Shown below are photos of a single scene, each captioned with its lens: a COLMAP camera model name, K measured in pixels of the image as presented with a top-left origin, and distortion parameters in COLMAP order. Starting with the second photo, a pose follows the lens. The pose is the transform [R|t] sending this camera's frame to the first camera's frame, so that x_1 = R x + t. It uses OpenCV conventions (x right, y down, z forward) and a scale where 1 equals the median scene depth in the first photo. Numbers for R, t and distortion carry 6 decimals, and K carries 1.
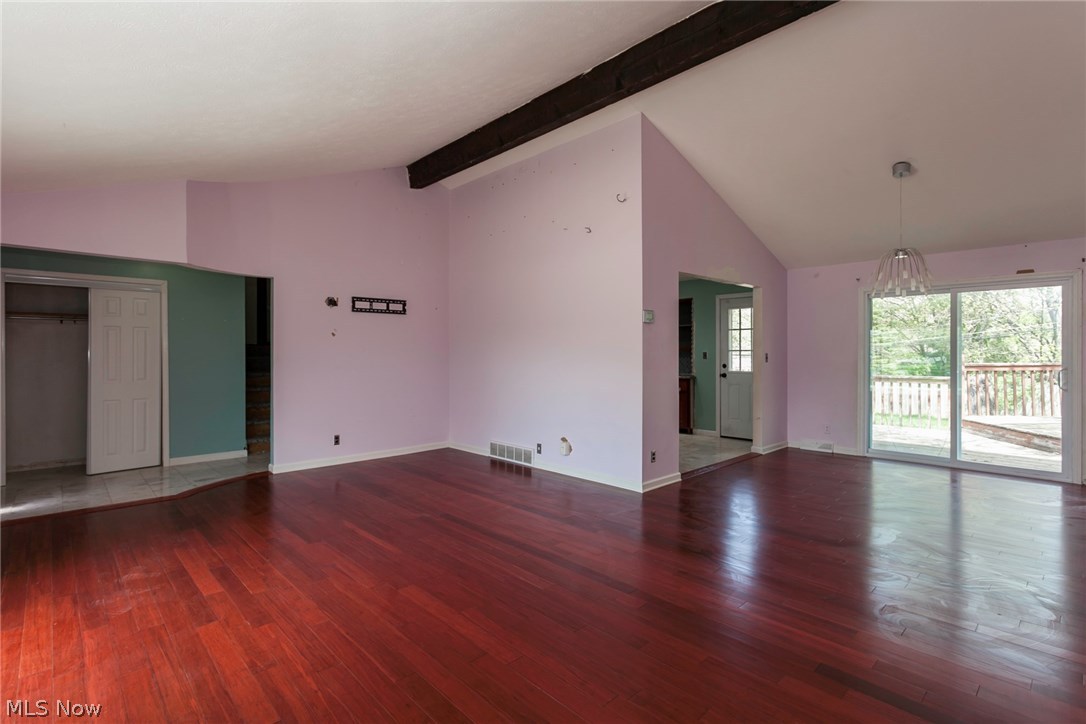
lens RADIAL K [[523.8, 0, 540.8], [0, 523.8, 355.0], [0, 0, 1]] dist [-0.003792, 0.002701]
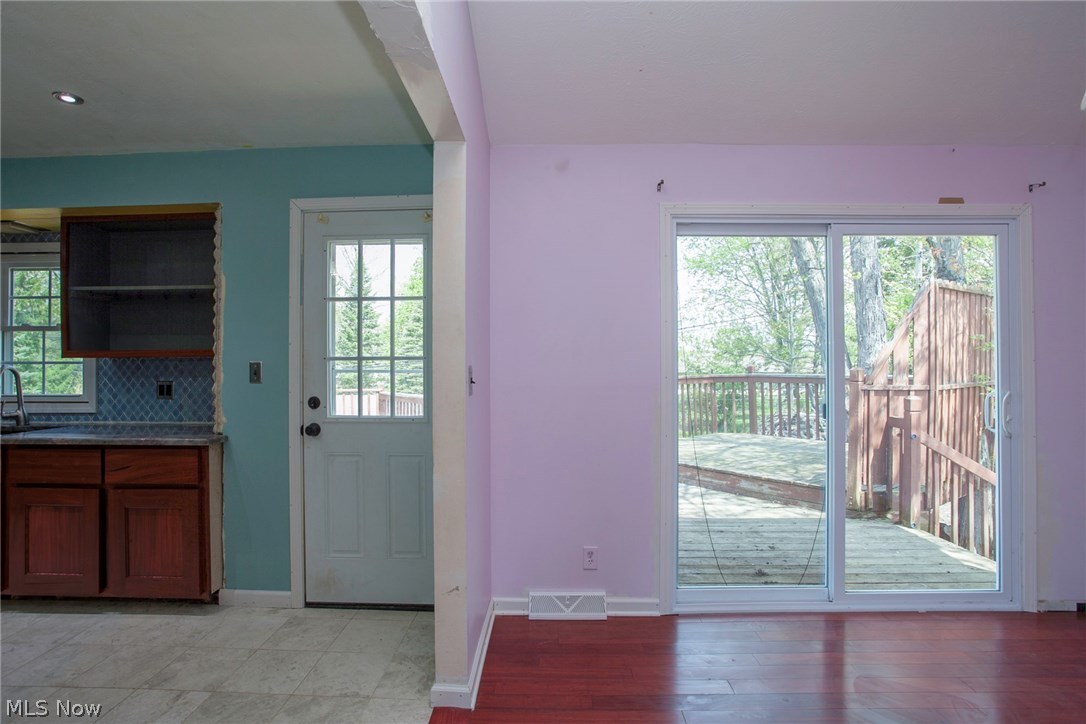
lens RADIAL K [[550.8, 0, 548.3], [0, 550.8, 360.6], [0, 0, 1]] dist [-0.049874, 0.017928]
pose [[0.698089, 0.003700, 0.716001, 0.263661], [0.006580, 0.999911, -0.011582, -0.002513], [-0.715981, 0.012797, 0.698003, 0.840413]]
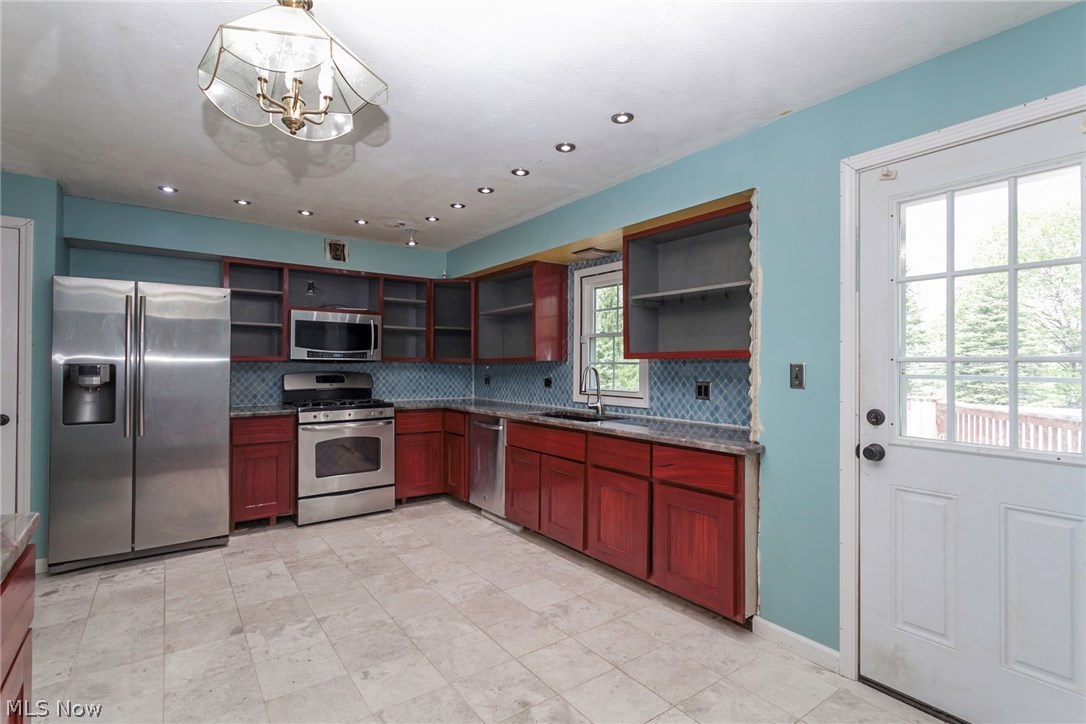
lens RADIAL K [[523.8, 0, 535.0], [0, 523.8, 362.1], [0, 0, 1]] dist [-0.003792, 0.002701]
pose [[0.991680, 0.005774, -0.128599, 0.282355], [-0.007214, 0.999916, -0.010737, -0.004126], [0.128527, 0.011575, 0.991639, 0.946637]]
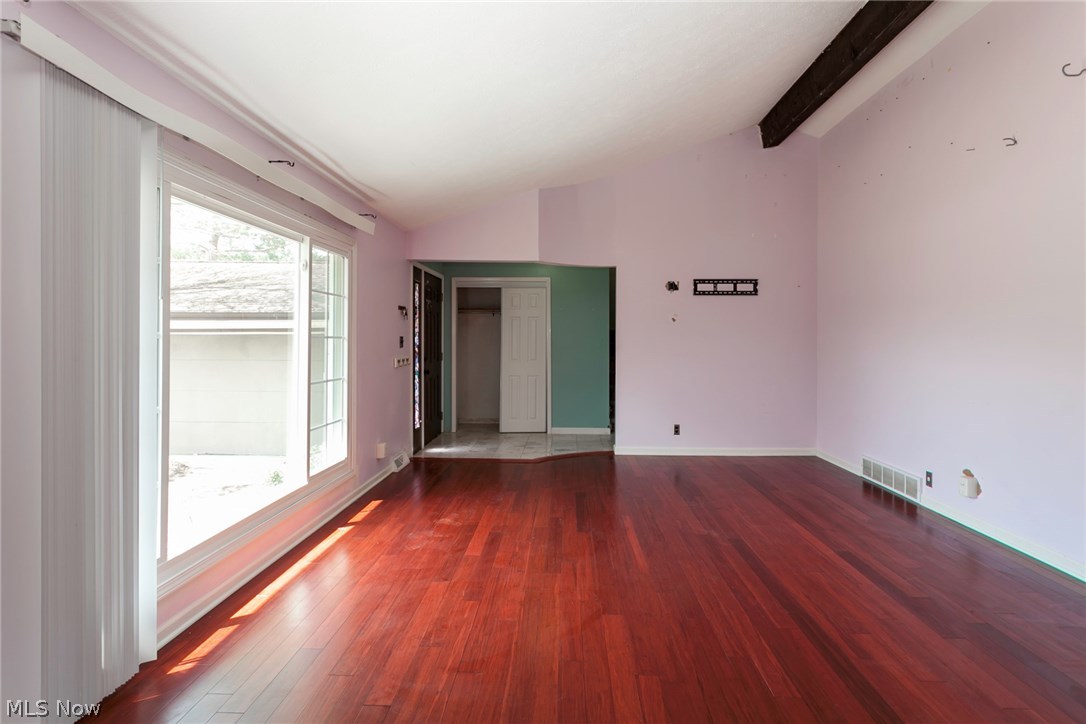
lens RADIAL K [[523.8, 0, 547.8], [0, 523.8, 340.8], [0, 0, 1]] dist [-0.003792, 0.002701]
pose [[0.703483, 0.006021, -0.710686, 0.134768], [-0.007634, 0.999970, 0.000915, 0.000239], [0.710671, 0.004782, 0.703509, 0.165071]]
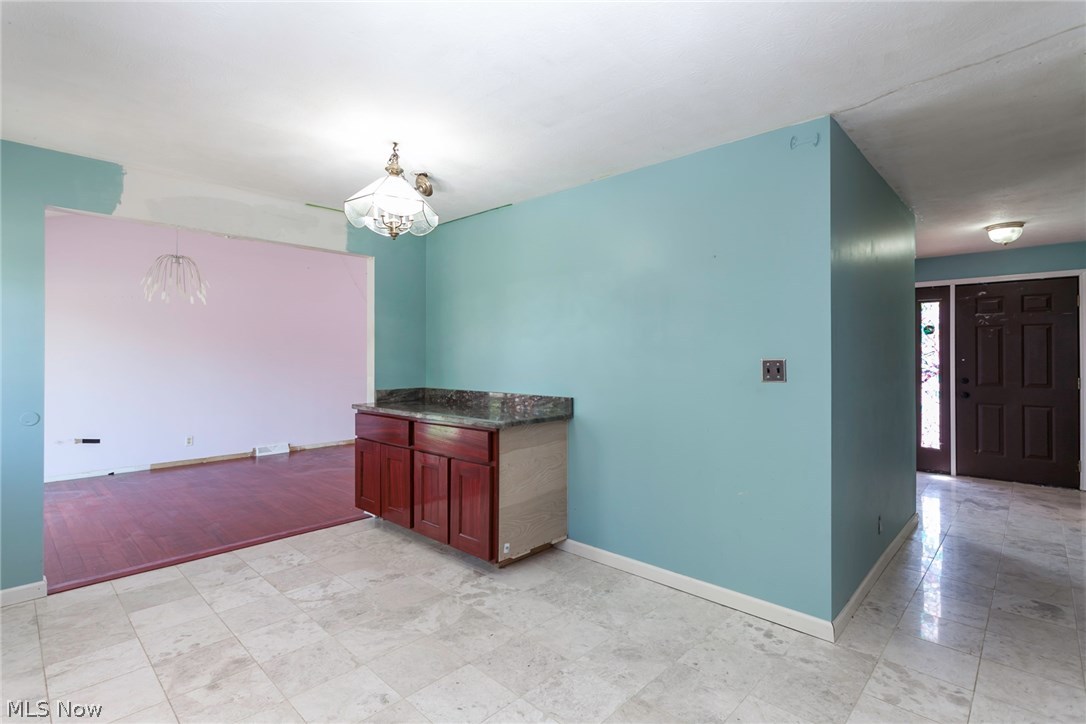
lens RADIAL K [[523.8, 0, 539.1], [0, 523.8, 356.0], [0, 0, 1]] dist [-0.003792, 0.002701]
pose [[-0.998501, -0.002349, -0.054681, 0.036049], [-0.002717, 0.999974, 0.006664, -0.009731], [0.054664, 0.006803, -0.998482, 1.642547]]
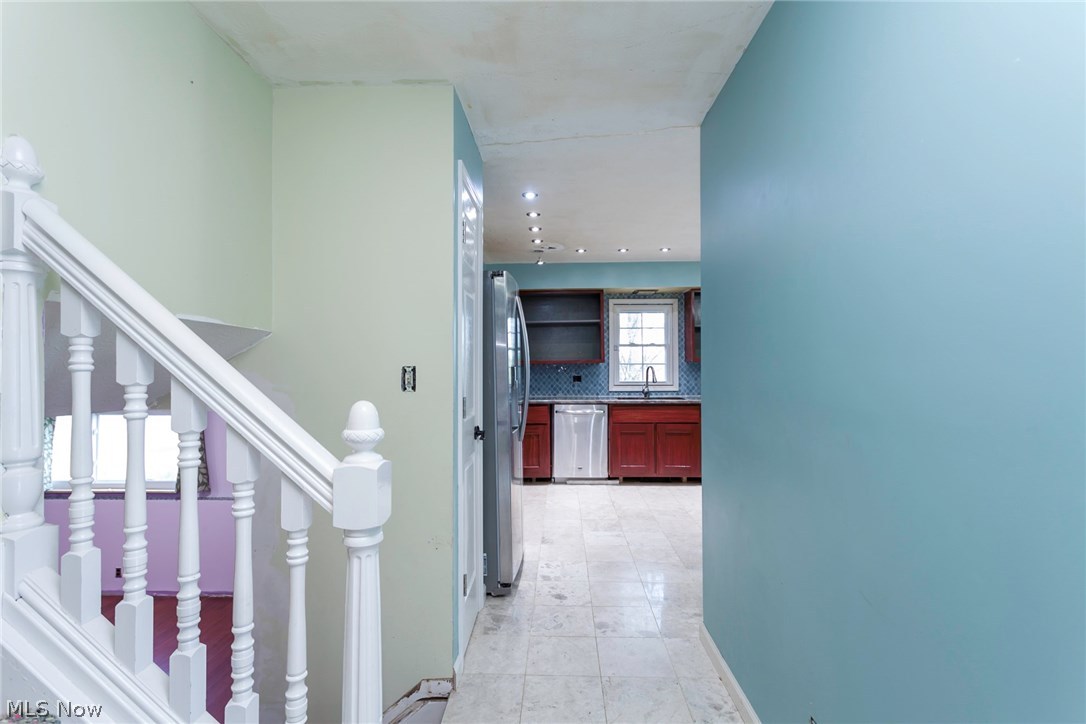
lens RADIAL K [[523.8, 0, 541.4], [0, 523.8, 360.0], [0, 0, 1]] dist [-0.003792, 0.002701]
pose [[0.710990, 0.006607, 0.703171, -0.604436], [0.005118, 0.999881, -0.014570, -0.004451], [-0.703183, 0.013958, 0.710872, 1.037852]]
